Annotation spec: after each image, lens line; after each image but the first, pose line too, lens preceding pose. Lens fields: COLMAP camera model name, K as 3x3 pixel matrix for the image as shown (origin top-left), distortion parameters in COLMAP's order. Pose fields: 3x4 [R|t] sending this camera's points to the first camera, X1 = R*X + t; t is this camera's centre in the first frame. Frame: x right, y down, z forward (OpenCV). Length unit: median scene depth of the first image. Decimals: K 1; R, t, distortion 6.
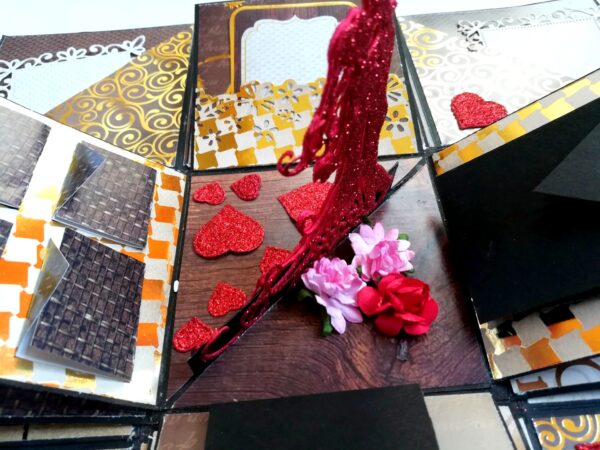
lens RADIAL K [[493.4, 0, 300.0], [0, 493.4, 225.0], [0, 0, 1]] dist [-0.058966, 0.061332]
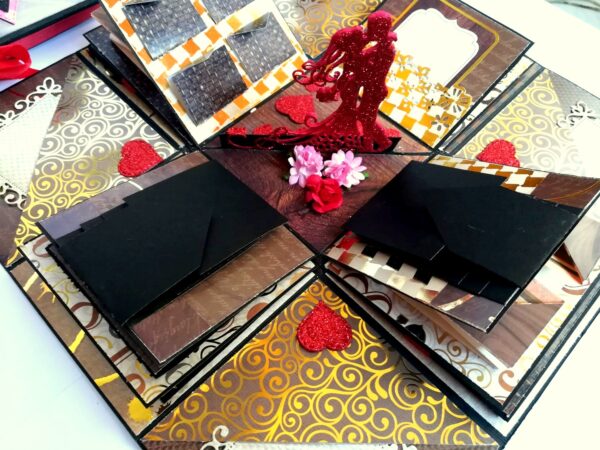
lens RADIAL K [[487.9, 0, 299.7], [0, 487.9, 234.0], [0, 0, 1]] dist [-0.042461, 0.053538]
pose [[0.669010, 0.682109, -0.295217, 0.534024], [-0.619062, 0.731196, 0.286559, -0.122468], [0.411325, -0.008953, 0.911445, -0.418722]]
